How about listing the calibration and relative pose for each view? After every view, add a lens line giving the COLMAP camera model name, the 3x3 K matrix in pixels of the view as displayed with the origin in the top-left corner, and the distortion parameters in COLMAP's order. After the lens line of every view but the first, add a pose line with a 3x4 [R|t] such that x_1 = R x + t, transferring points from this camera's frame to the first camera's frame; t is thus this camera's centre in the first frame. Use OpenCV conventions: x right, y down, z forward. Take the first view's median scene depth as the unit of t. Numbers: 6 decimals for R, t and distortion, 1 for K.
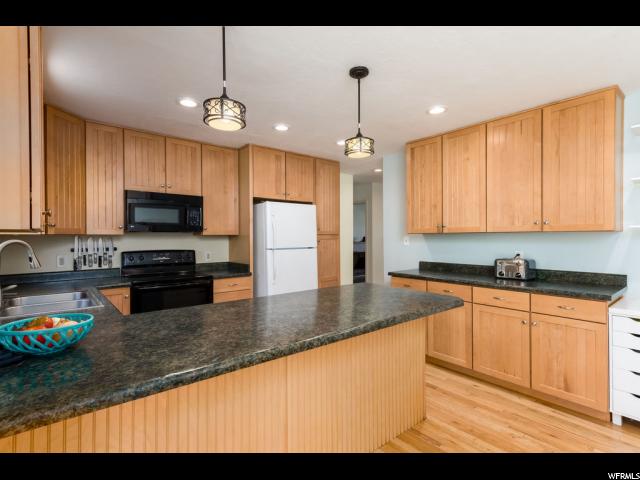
lens RADIAL K [[310.9, 0, 319.1], [0, 310.9, 254.0], [0, 0, 1]] dist [-0.000358, -0.000067]
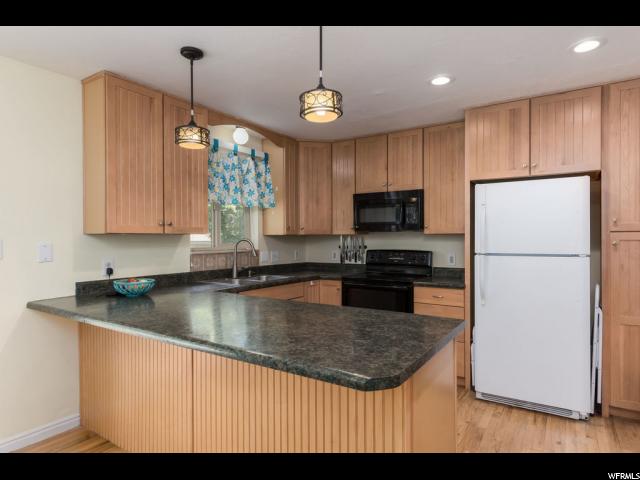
lens RADIAL K [[375.9, 0, 320.0], [0, 375.9, 240.0], [0, 0, 1]] dist [0.037097, -0.000869]
pose [[0.312839, 0.006856, -0.949781, 0.553757], [-0.049861, 0.998714, -0.009214, -0.021220], [0.948497, 0.050239, 0.312778, 0.425867]]
